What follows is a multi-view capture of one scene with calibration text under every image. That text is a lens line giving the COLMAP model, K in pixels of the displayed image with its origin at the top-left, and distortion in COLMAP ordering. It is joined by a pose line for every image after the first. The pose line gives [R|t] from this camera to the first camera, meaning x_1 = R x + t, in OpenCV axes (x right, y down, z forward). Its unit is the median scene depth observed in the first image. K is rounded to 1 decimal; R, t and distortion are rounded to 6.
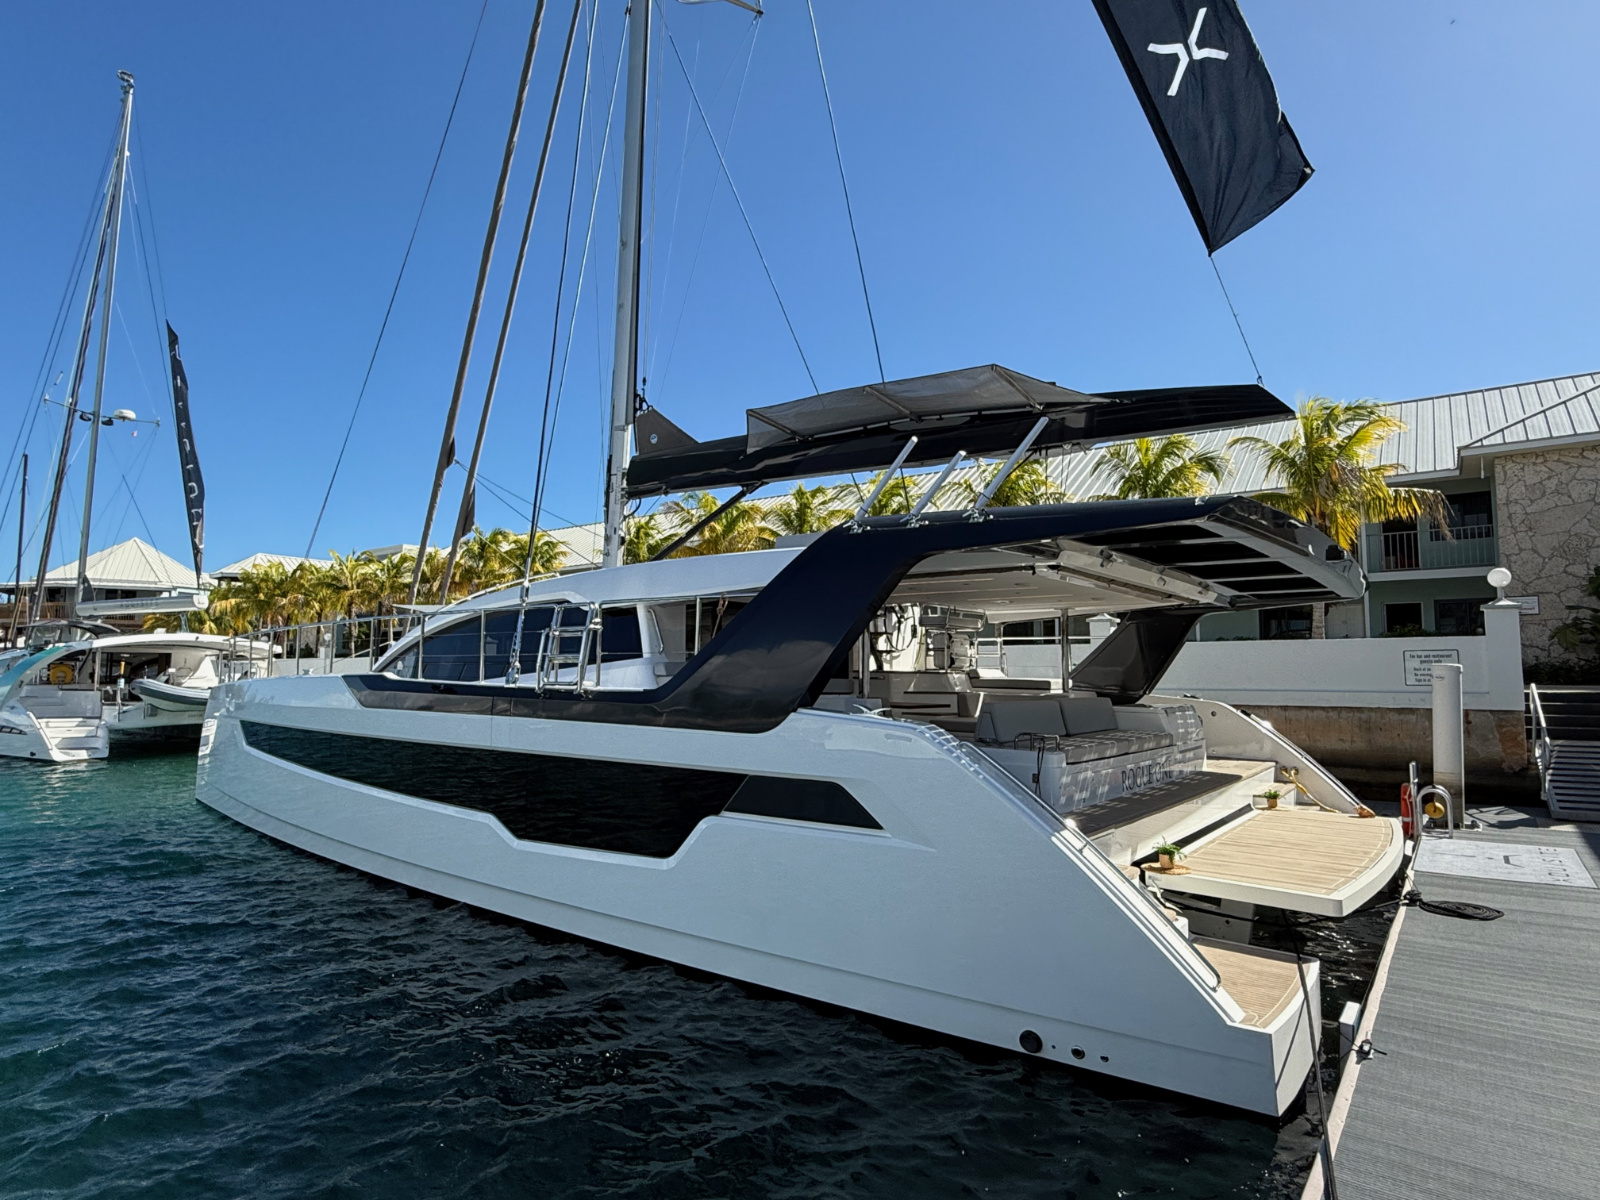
lens RADIAL K [[926.2, 0, 800.0], [0, 926.2, 600.0], [0, 0, 1]] dist [0.000327, -0.000029]
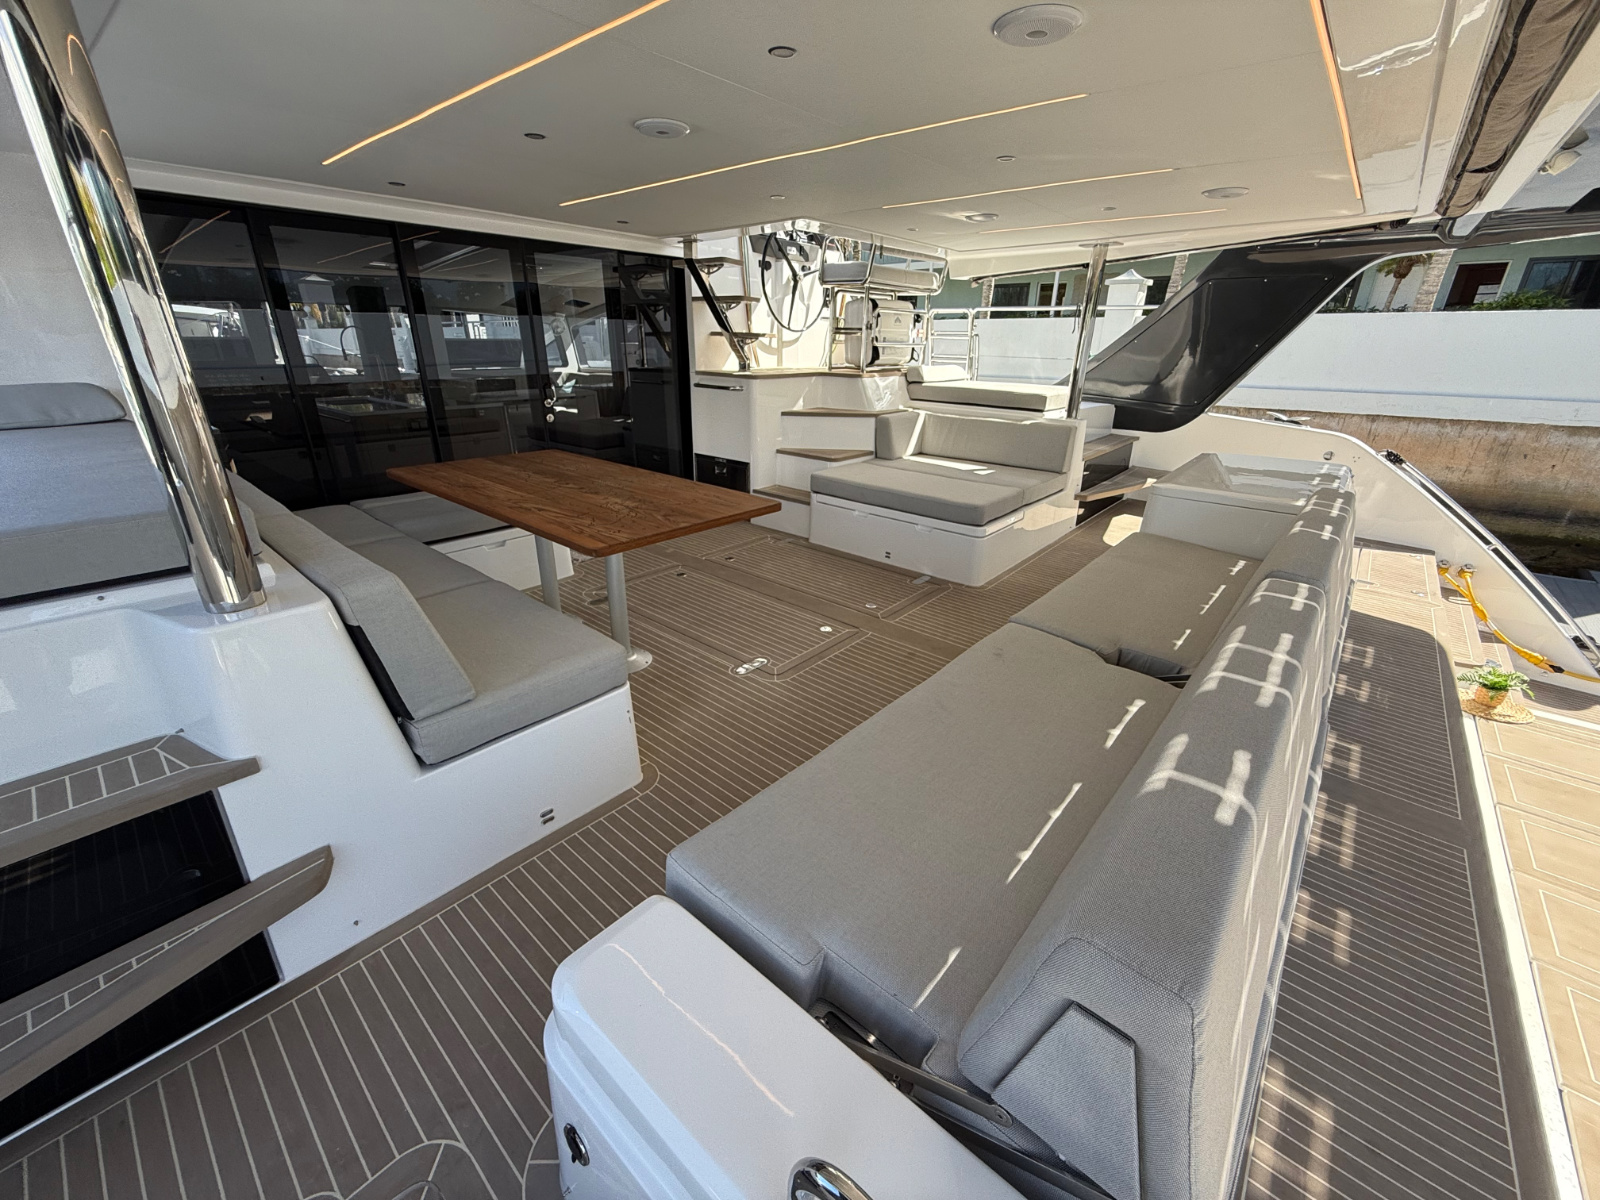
lens RADIAL K [[632.9, 0, 800.0], [0, 632.9, 600.0], [0, 0, 1]] dist [0.009482, 0.000021]
pose [[0.997494, 0.036595, -0.060549, 0.142945], [-0.004787, 0.888782, 0.458305, 0.021955], [0.070587, -0.456867, 0.886730, 0.566107]]
